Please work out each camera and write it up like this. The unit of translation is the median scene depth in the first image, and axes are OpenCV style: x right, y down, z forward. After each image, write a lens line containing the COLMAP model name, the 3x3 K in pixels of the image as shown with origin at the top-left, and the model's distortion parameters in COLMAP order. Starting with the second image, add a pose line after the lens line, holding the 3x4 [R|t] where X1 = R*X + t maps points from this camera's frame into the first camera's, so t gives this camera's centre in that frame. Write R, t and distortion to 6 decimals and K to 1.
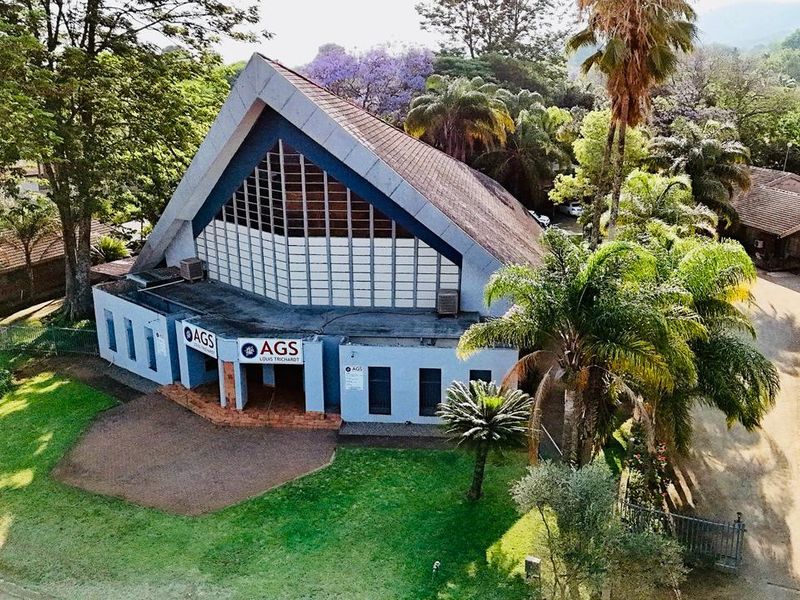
lens RADIAL K [[781.5, 0, 400.0], [0, 781.5, 300.0], [0, 0, 1]] dist [0.073748, -0.017145]
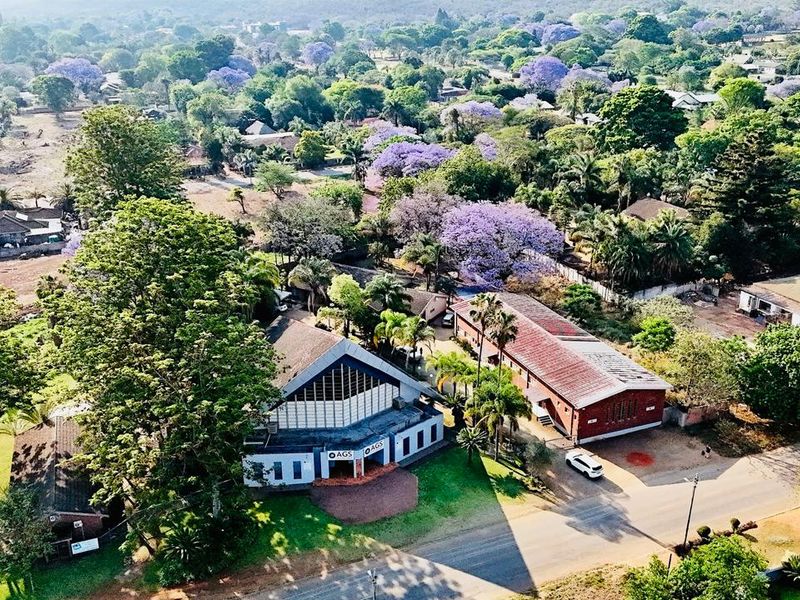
lens RADIAL K [[781.5, 0, 400.0], [0, 781.5, 300.0], [0, 0, 1]] dist [0.073748, -0.017145]
pose [[0.690297, -0.256243, 0.676632, -1.560364], [0.210434, 0.965862, 0.151091, -0.700024], [-0.692249, 0.038089, 0.720653, -0.823202]]
